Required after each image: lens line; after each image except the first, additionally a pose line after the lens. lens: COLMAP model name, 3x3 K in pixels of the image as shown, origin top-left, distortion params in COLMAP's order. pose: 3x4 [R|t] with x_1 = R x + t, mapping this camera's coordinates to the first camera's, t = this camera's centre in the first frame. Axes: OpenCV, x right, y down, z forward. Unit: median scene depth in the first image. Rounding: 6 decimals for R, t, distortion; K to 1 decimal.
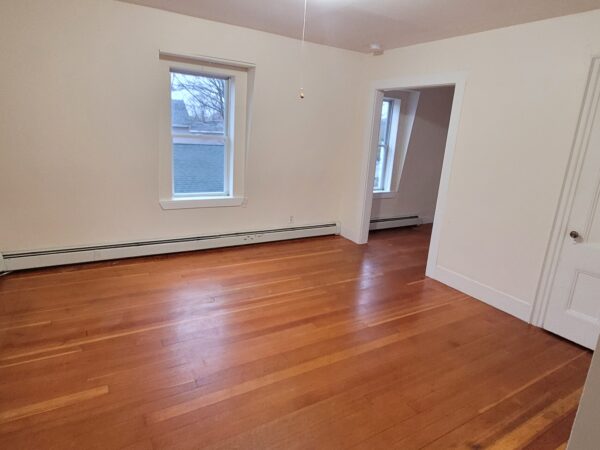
lens RADIAL K [[361.4, 0, 300.0], [0, 361.4, 225.0], [0, 0, 1]] dist [0.004888, 0.001350]
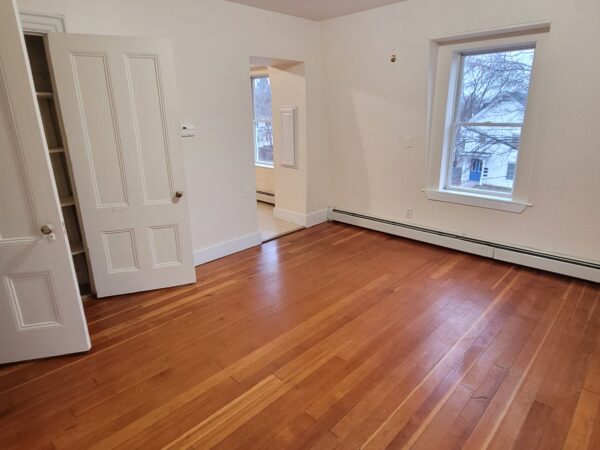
lens RADIAL K [[361.4, 0, 300.0], [0, 361.4, 225.0], [0, 0, 1]] dist [0.004888, 0.001350]
pose [[-0.964741, 0.030171, -0.261467, 0.302851], [-0.112715, 0.850346, 0.514010, -0.339625], [0.237846, 0.525358, -0.816963, 1.374671]]
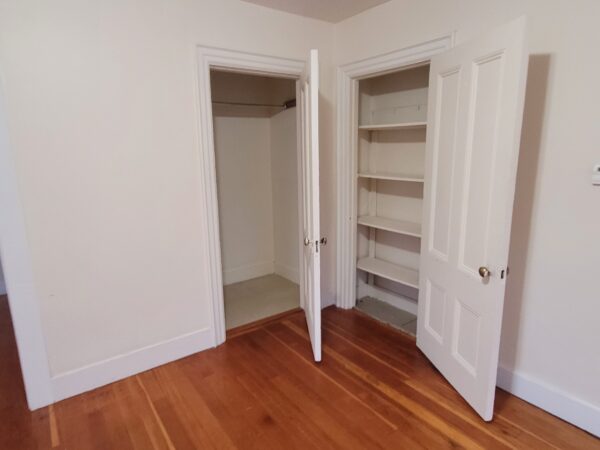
lens RADIAL K [[361.4, 0, 300.0], [0, 361.4, 225.0], [0, 0, 1]] dist [0.004888, 0.001350]
pose [[-0.095575, -0.258123, 0.961373, -0.156755], [0.271960, 0.922279, 0.274663, -0.189803], [-0.957551, 0.287706, -0.017948, 0.747604]]
